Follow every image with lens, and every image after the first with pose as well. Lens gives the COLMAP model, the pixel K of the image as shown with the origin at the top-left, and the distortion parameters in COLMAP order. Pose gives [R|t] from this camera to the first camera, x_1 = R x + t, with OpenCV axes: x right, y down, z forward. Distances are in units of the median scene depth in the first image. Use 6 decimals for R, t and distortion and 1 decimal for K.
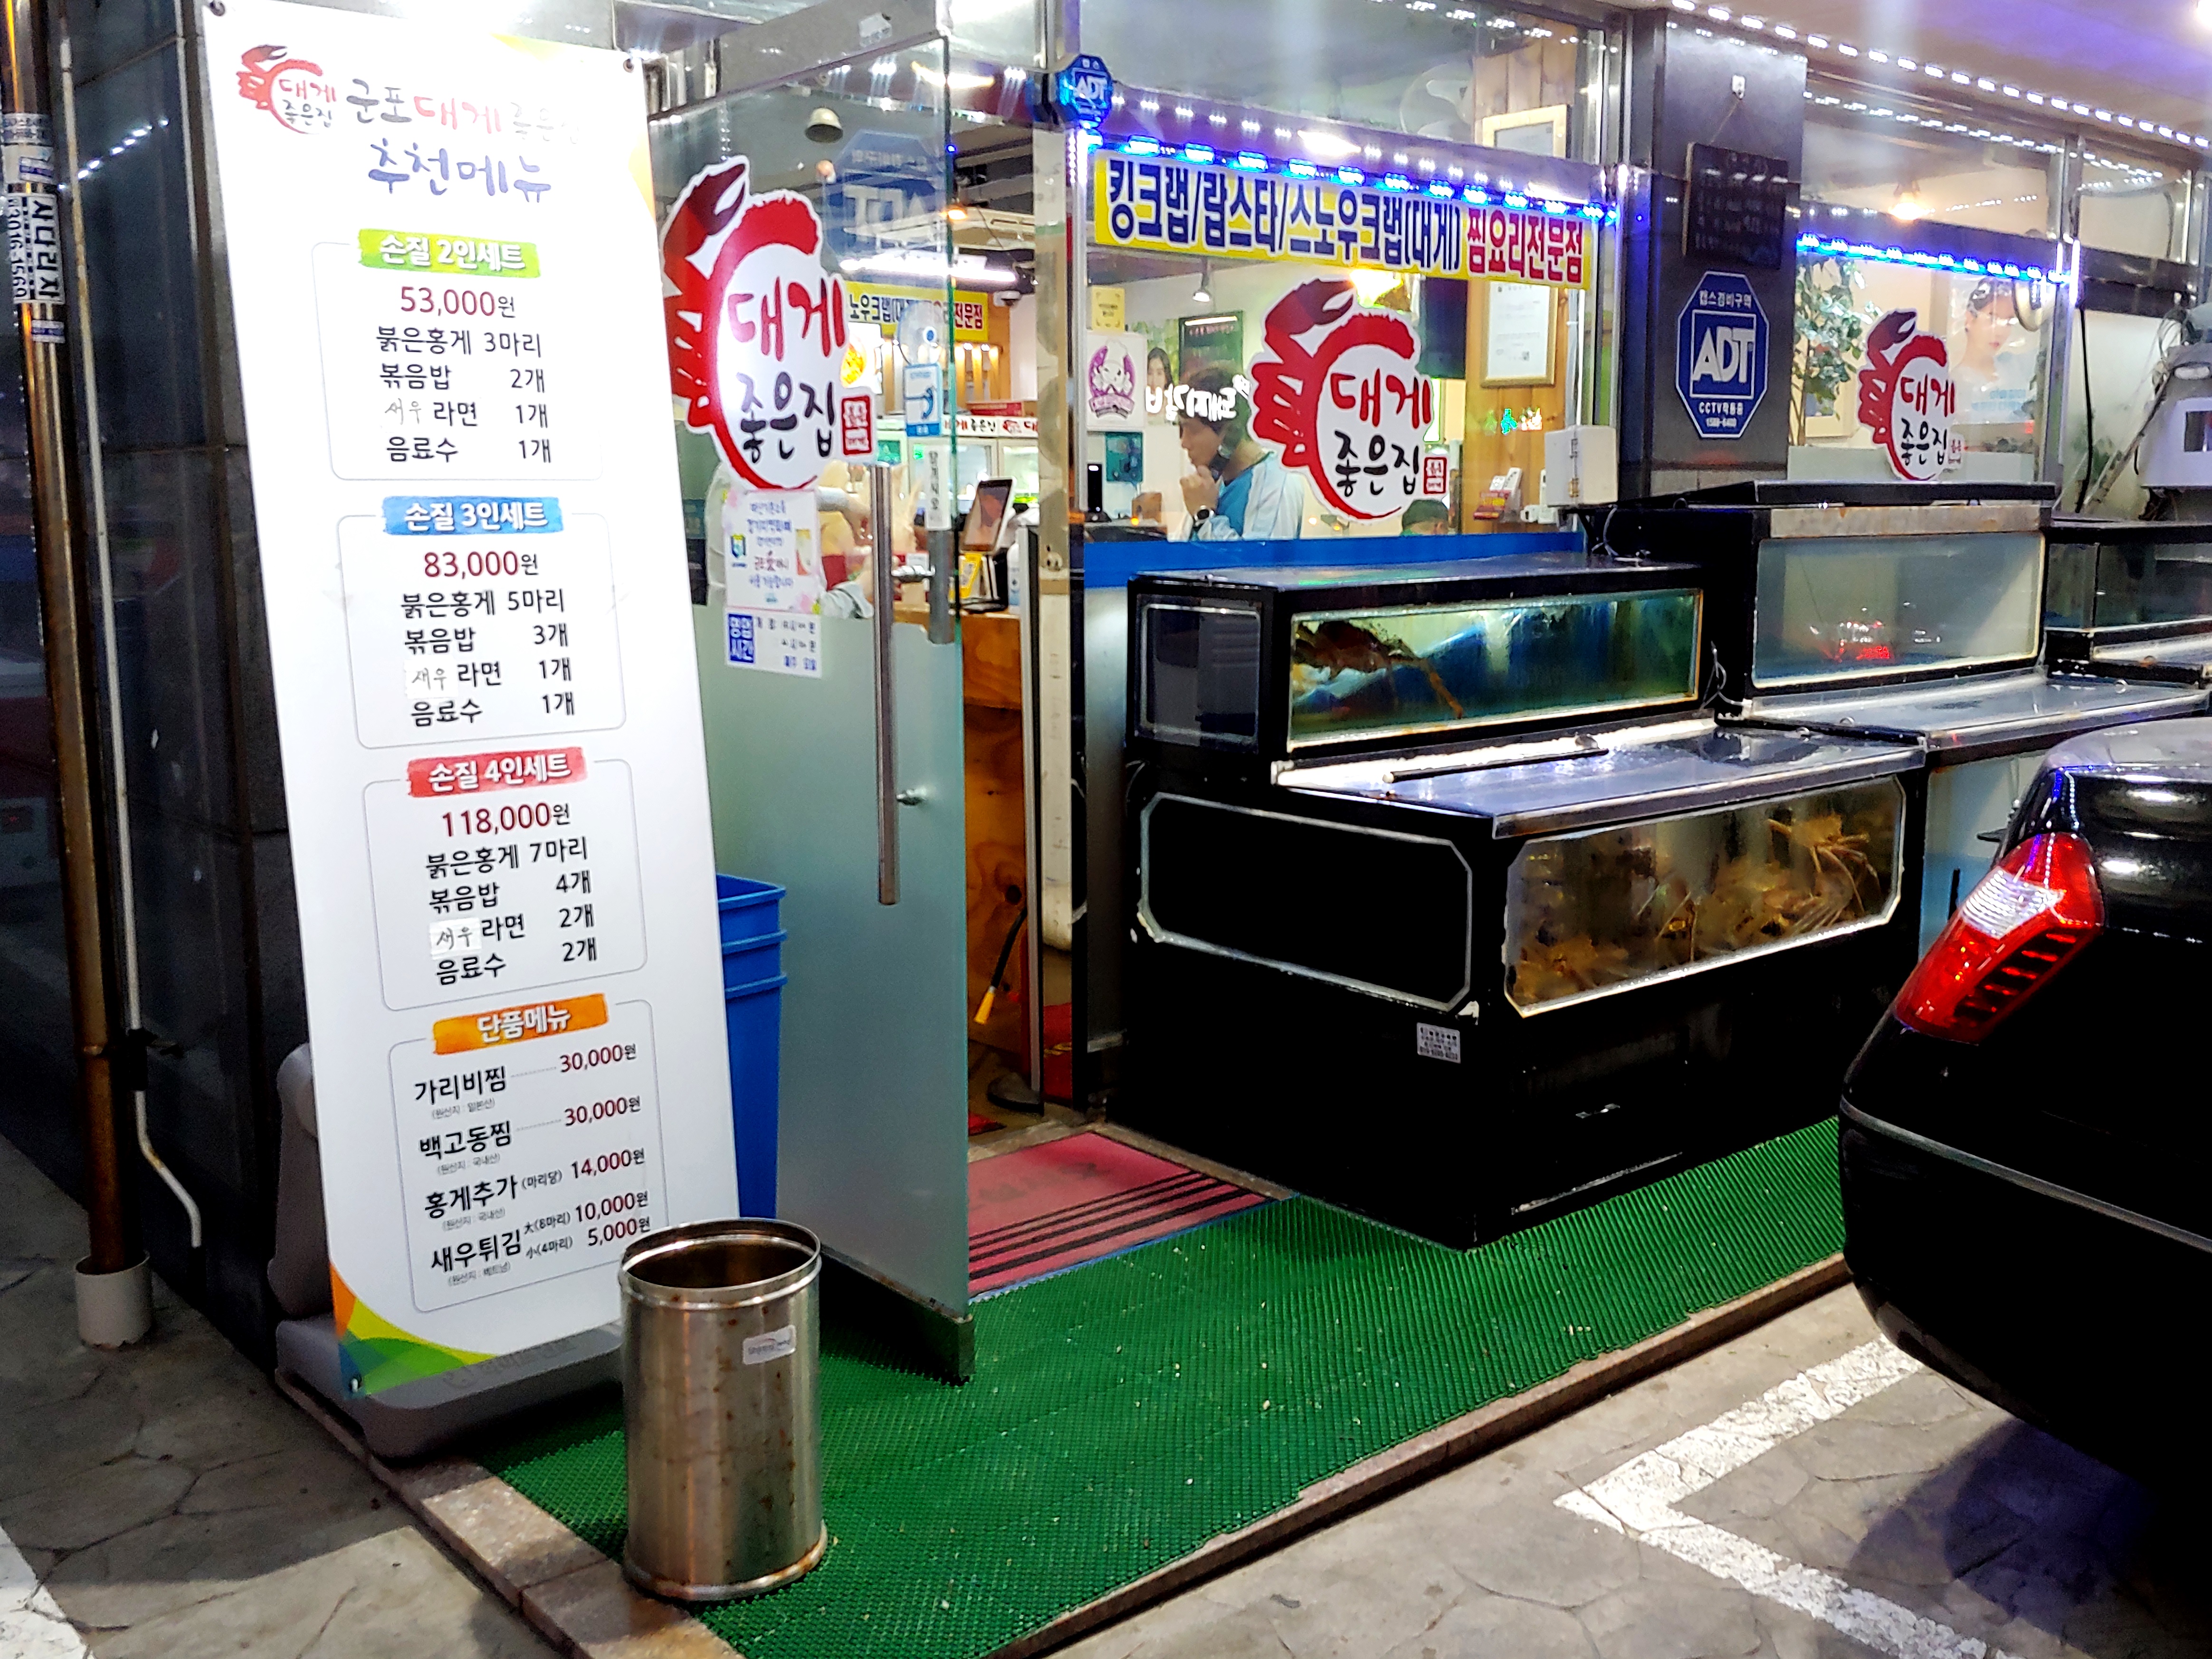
lens RADIAL K [[2001.2, 0, 1106.0], [0, 2001.2, 829.5], [0, 0, 1]] dist [0.100243, -0.249768]
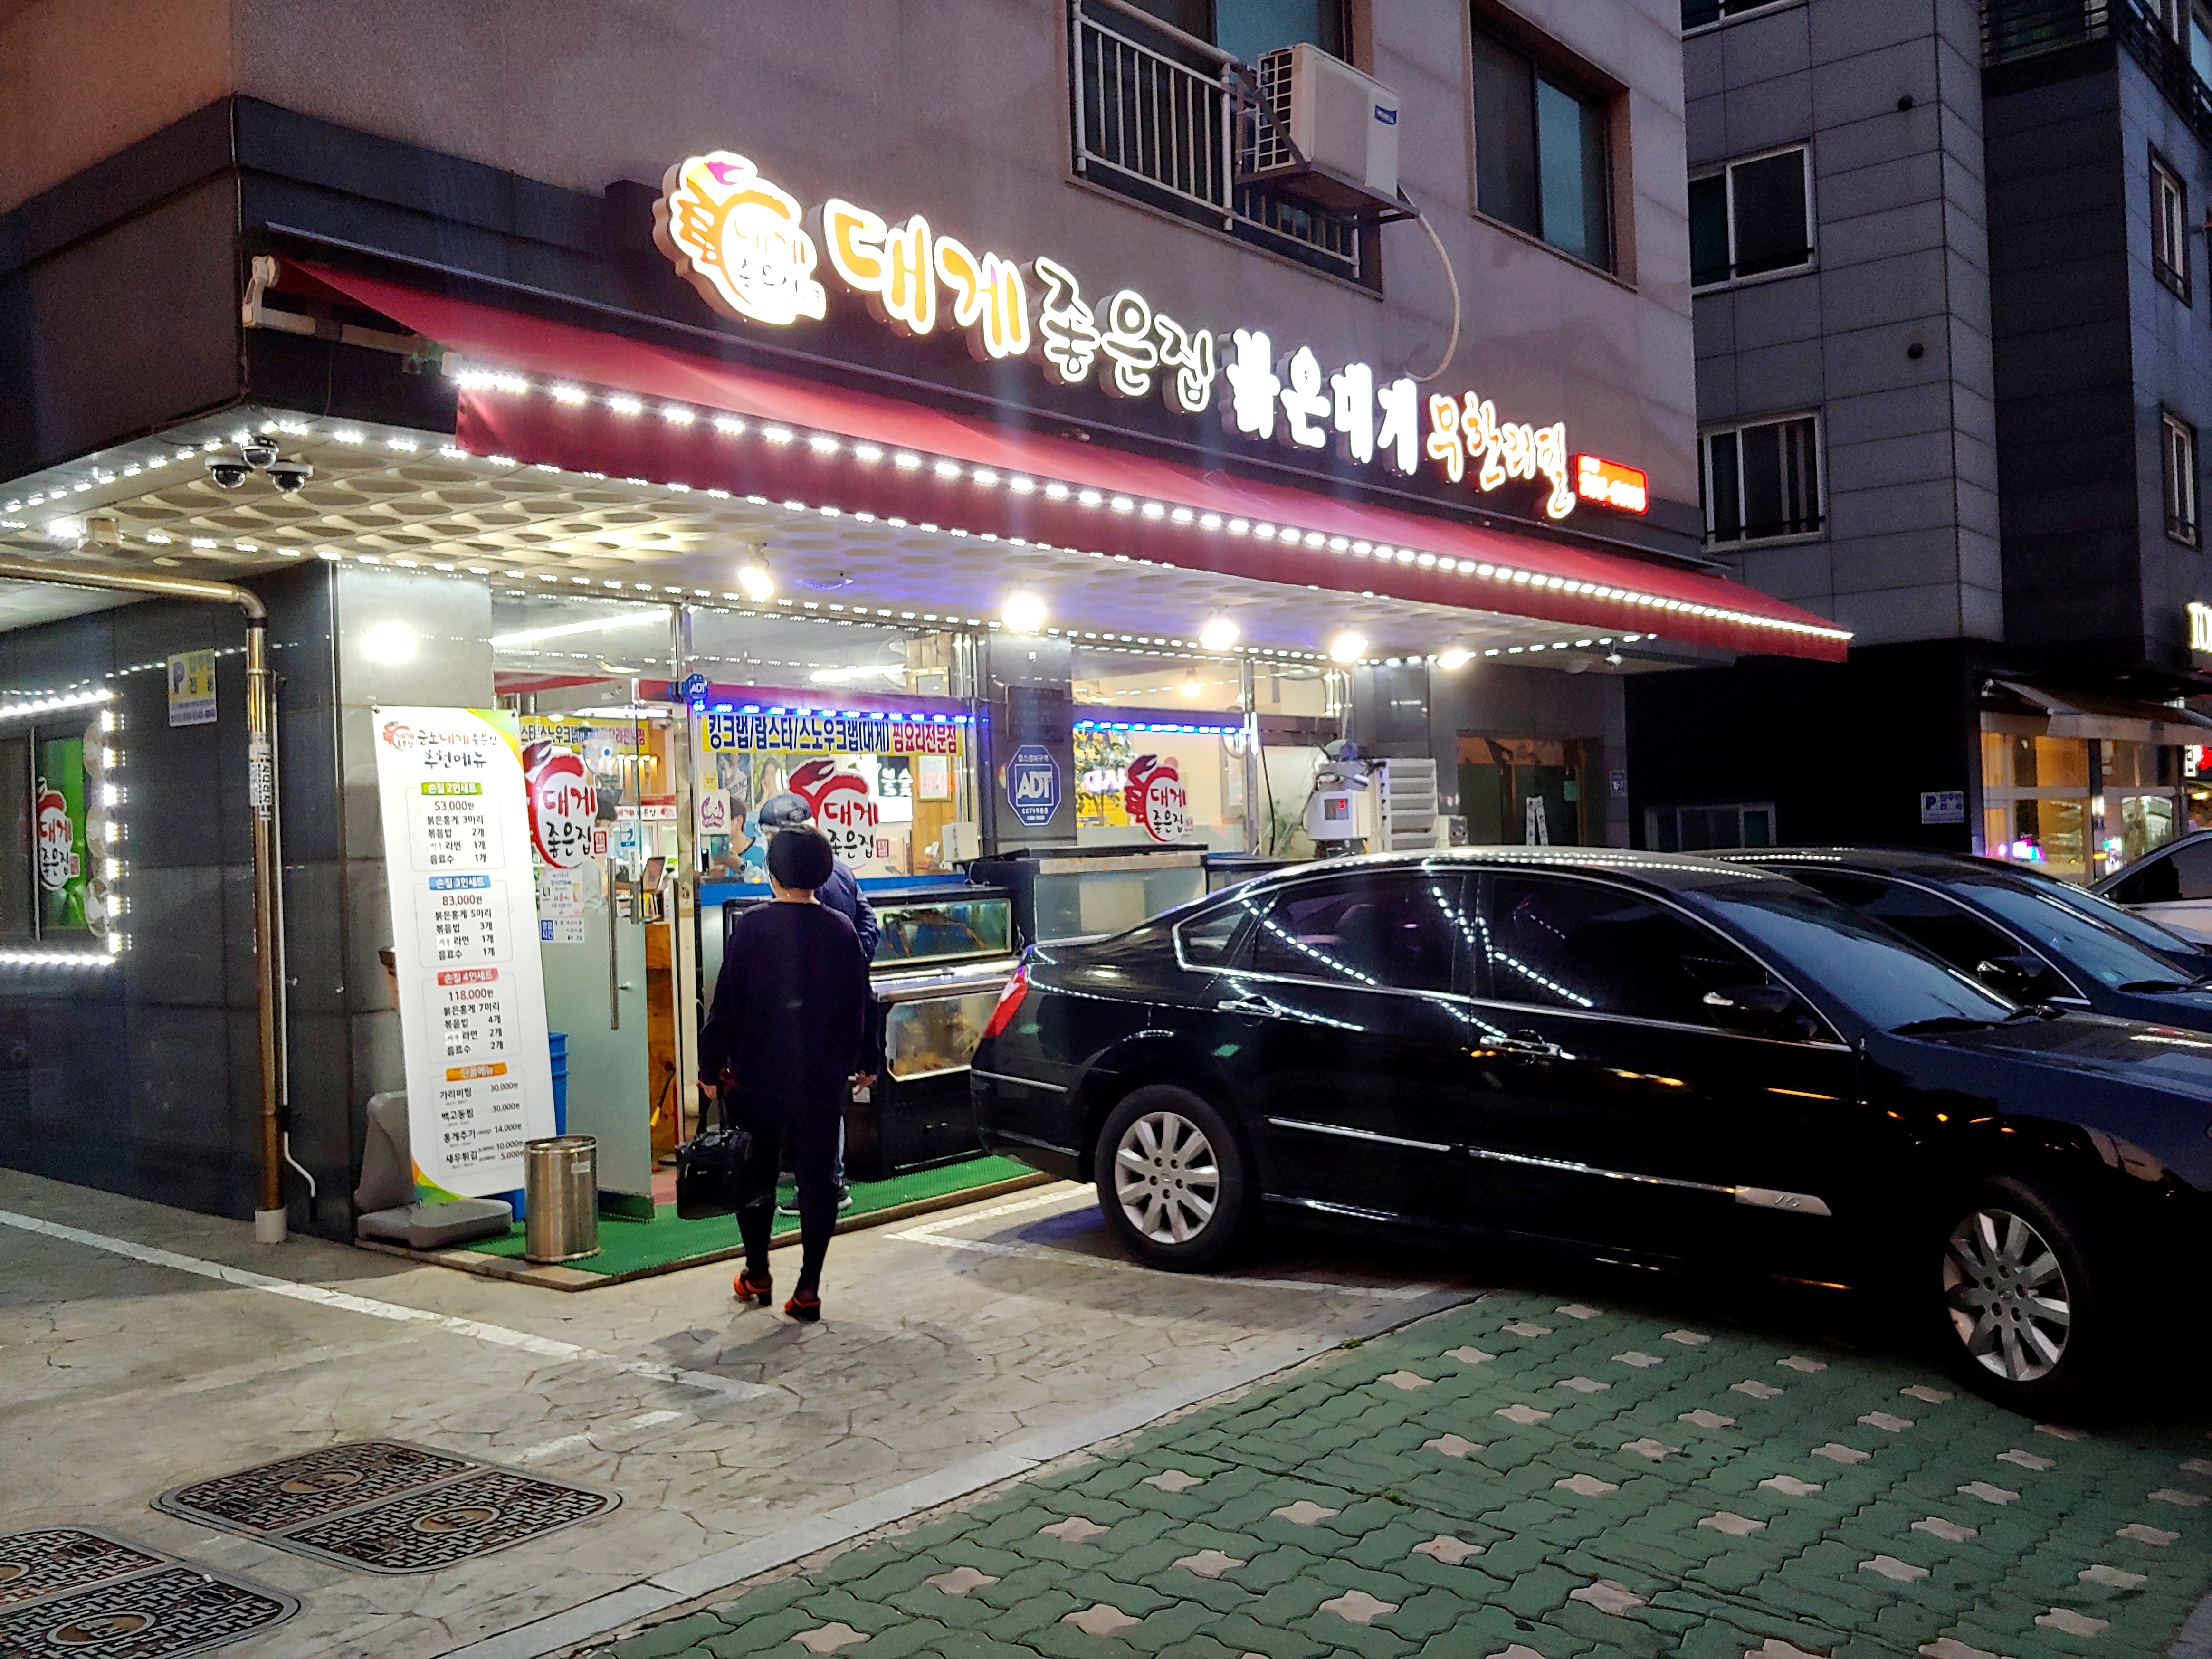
lens RADIAL K [[1977.8, 0, 1251.3], [0, 1977.8, 803.1], [0, 0, 1]] dist [0.101686, -0.416307]
pose [[0.970419, -0.025438, 0.240083, 0.057148], [0.069280, 0.981951, -0.175989, 0.201597], [-0.231273, 0.187416, 0.954666, -1.292593]]
